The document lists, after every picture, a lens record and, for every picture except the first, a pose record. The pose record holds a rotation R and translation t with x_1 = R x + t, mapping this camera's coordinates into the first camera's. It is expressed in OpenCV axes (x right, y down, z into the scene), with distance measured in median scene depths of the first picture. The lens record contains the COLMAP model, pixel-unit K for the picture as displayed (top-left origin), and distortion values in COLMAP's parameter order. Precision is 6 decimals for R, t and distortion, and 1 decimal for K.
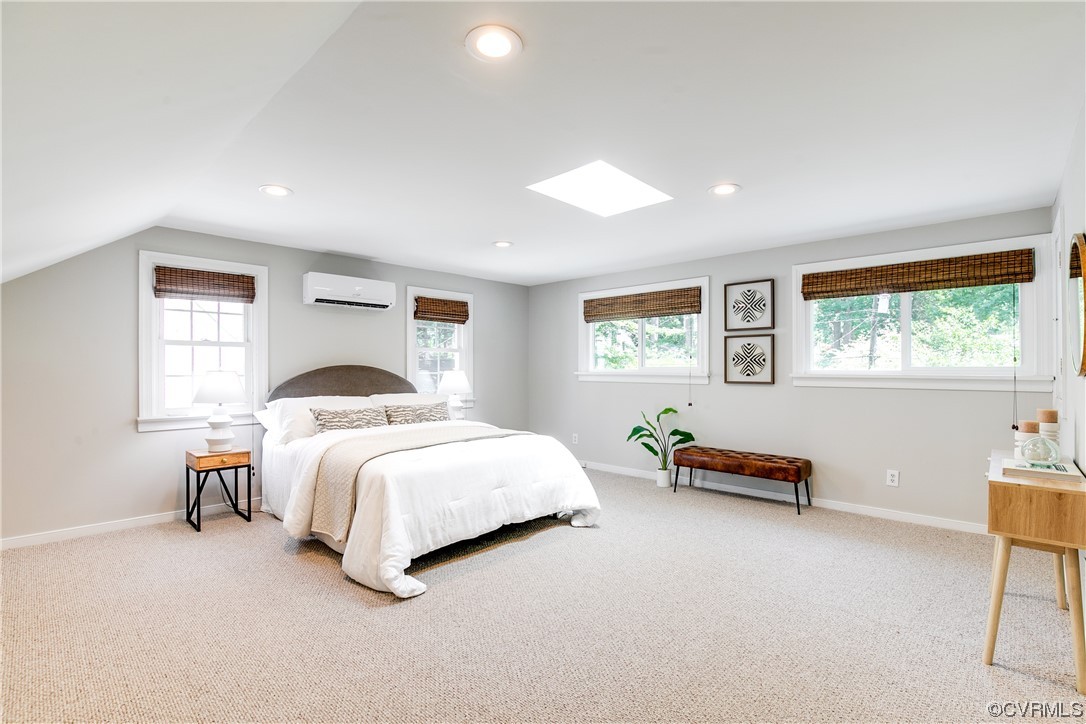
lens RADIAL K [[498.7, 0, 547.0], [0, 498.7, 362.8], [0, 0, 1]] dist [-0.032825, 0.003115]
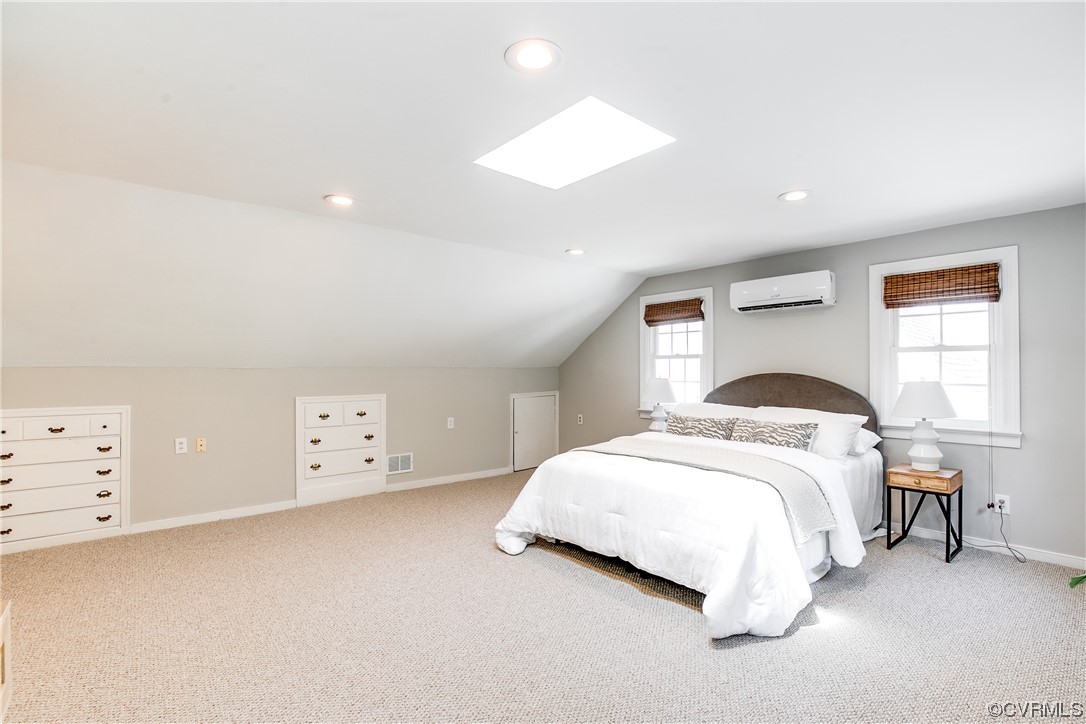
lens RADIAL K [[498.7, 0, 546.0], [0, 498.7, 368.7], [0, 0, 1]] dist [-0.032825, 0.003115]
pose [[-0.096596, -0.006242, -0.995304, 0.309203], [0.010061, 0.999923, -0.007248, -0.000826], [0.995273, -0.010714, -0.096526, 0.371487]]
